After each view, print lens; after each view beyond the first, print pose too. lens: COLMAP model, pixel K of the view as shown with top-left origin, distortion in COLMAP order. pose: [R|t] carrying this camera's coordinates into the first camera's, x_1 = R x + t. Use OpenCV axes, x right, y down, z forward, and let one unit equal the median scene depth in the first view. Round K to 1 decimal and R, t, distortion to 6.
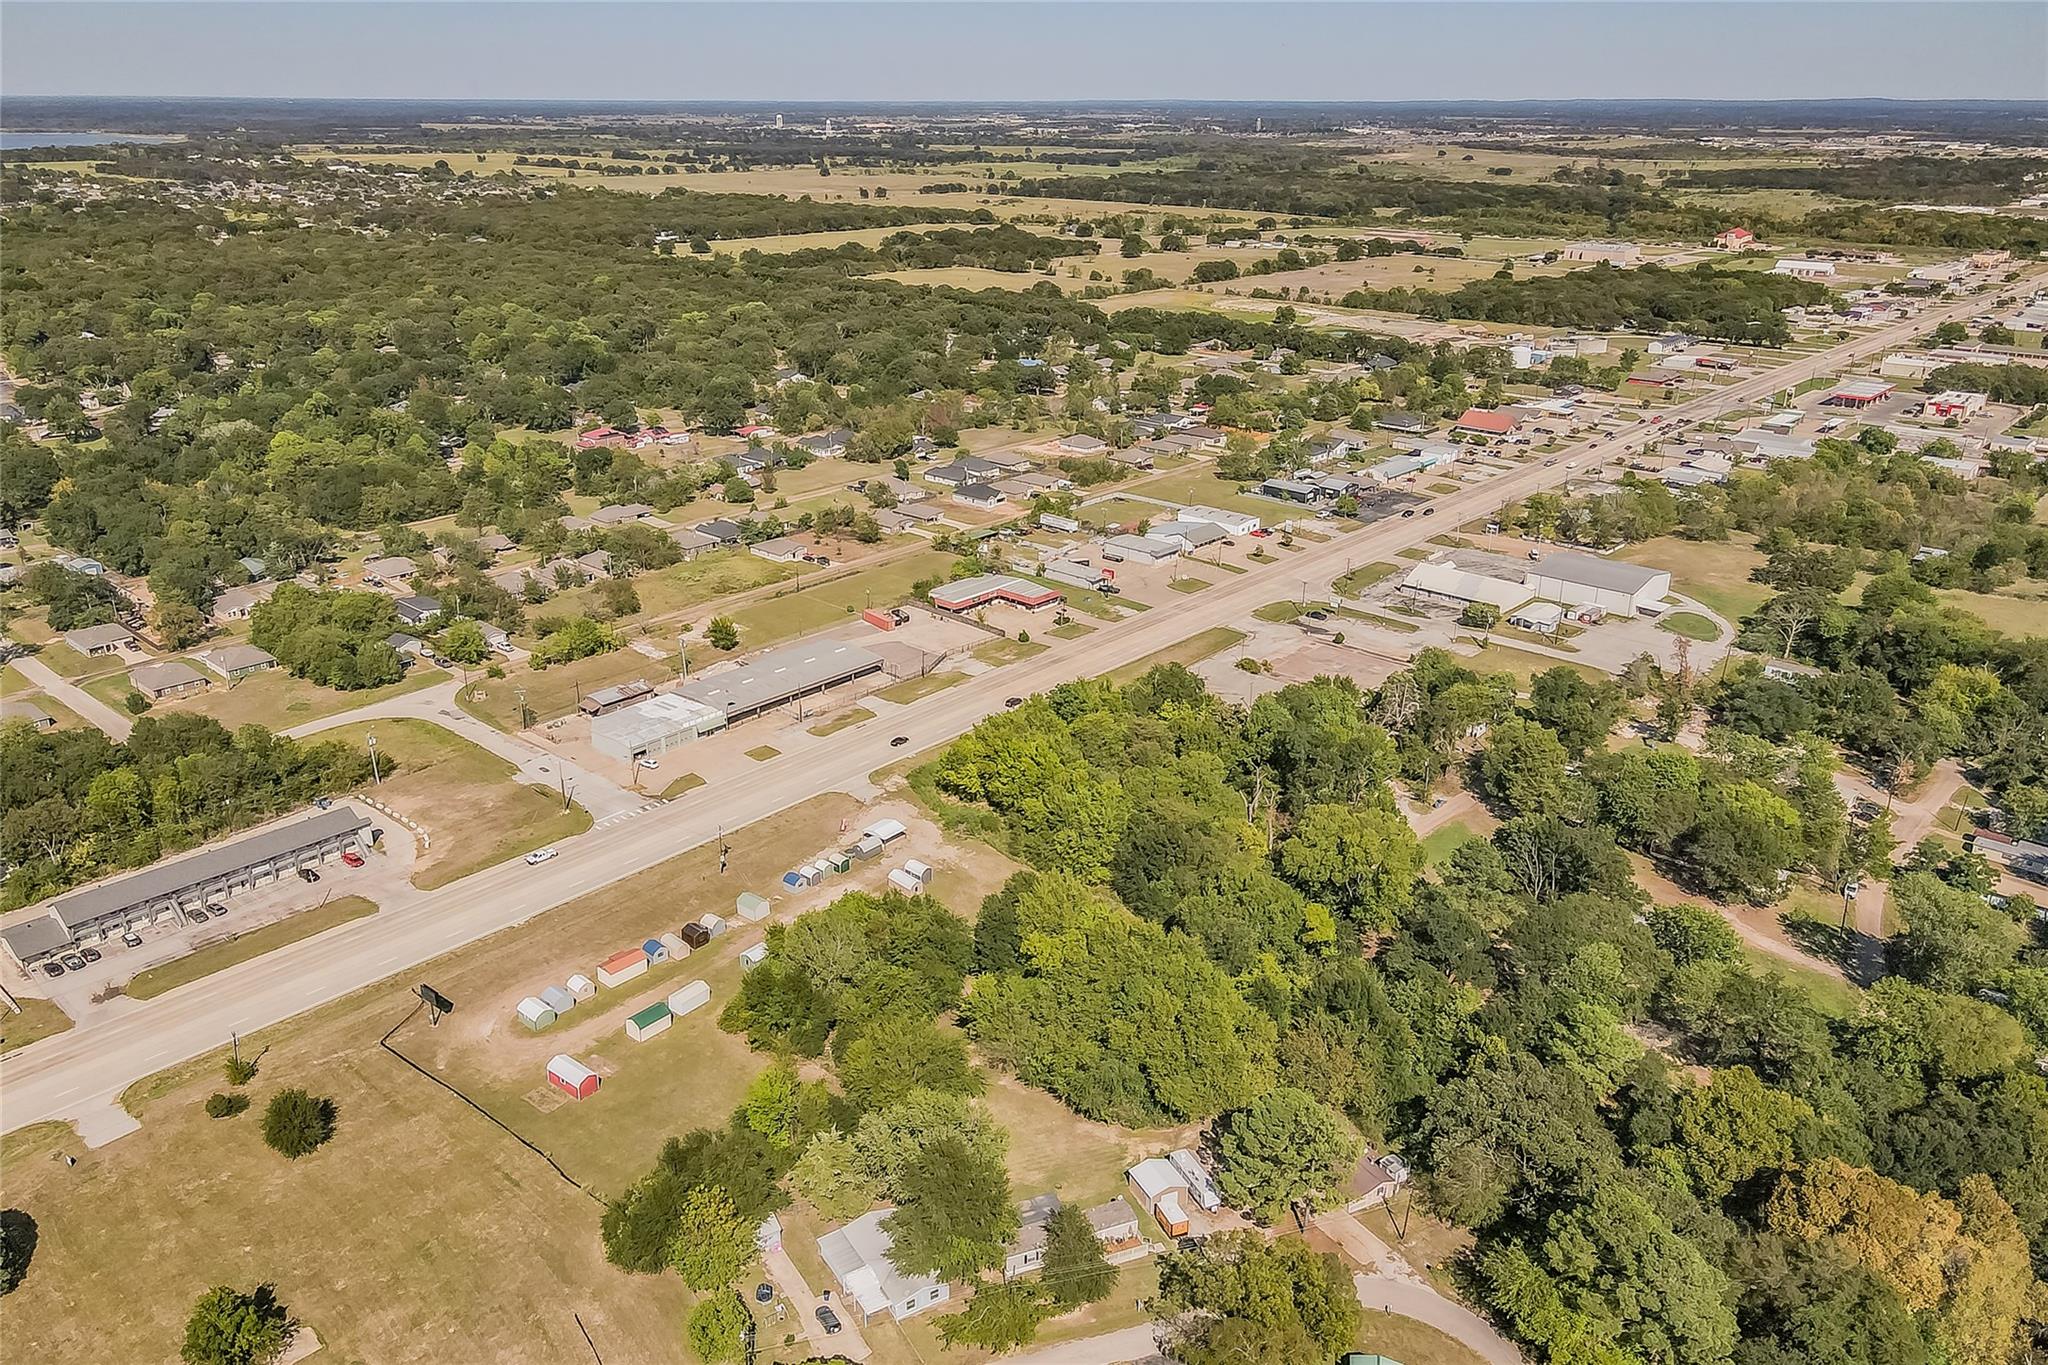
lens RADIAL K [[1472.8, 0, 998.2], [0, 1472.8, 680.3], [0, 0, 1]] dist [0.012442, 0.019447]
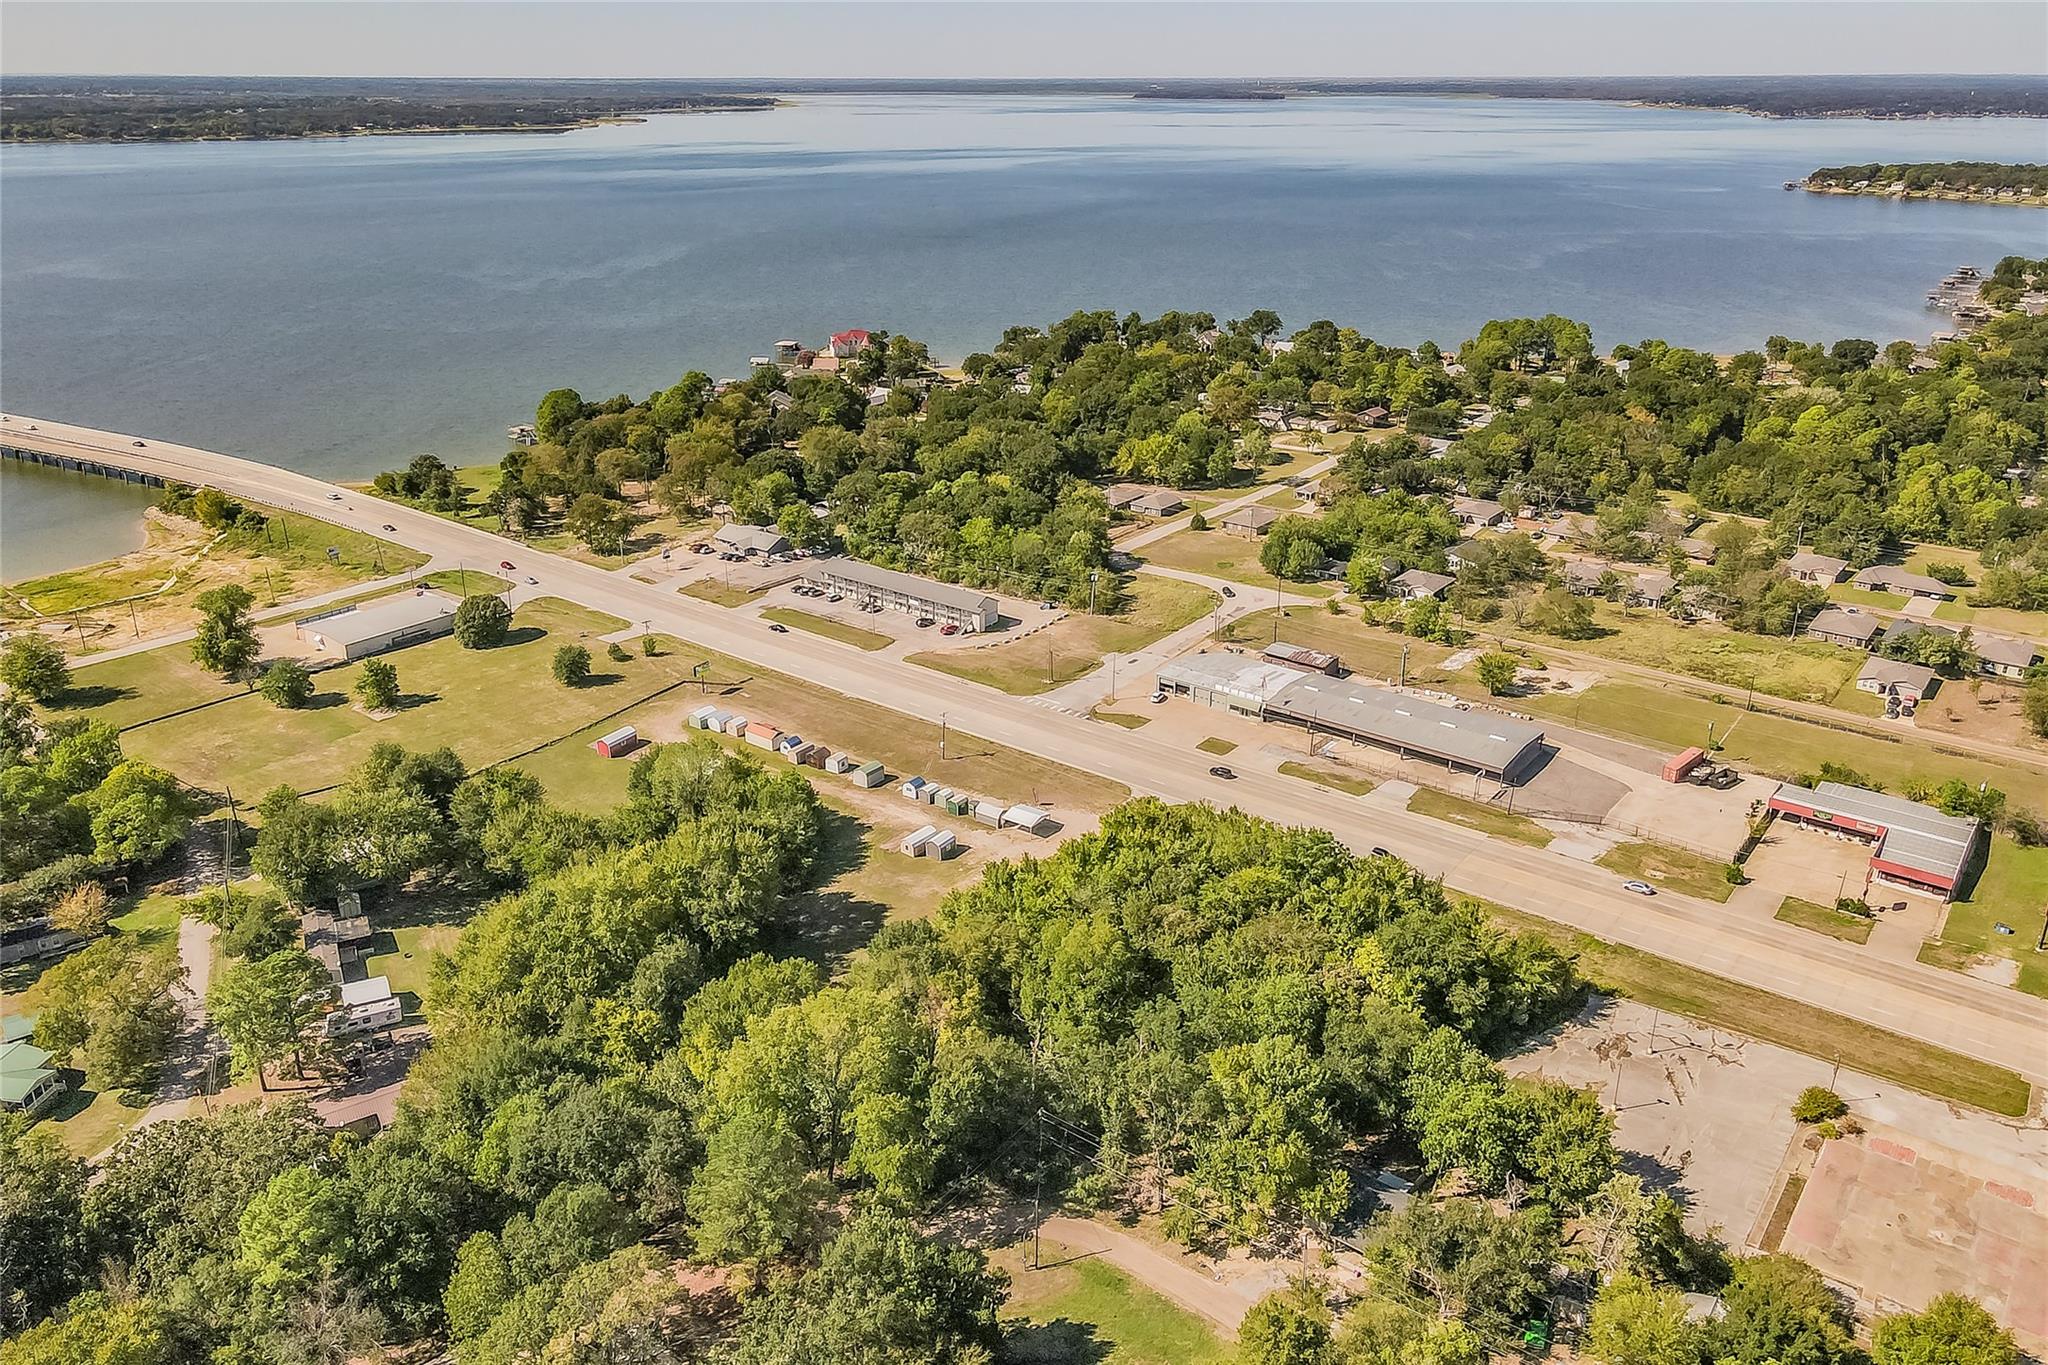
lens RADIAL K [[1493.3, 0, 1015.2], [0, 1493.3, 643.4], [0, 0, 1]] dist [0.005291, 0.023519]
pose [[0.082638, 0.351003, -0.932721, 0.504952], [-0.364333, 0.881776, 0.299552, -0.179828], [0.927595, 0.315067, 0.200750, 0.542685]]
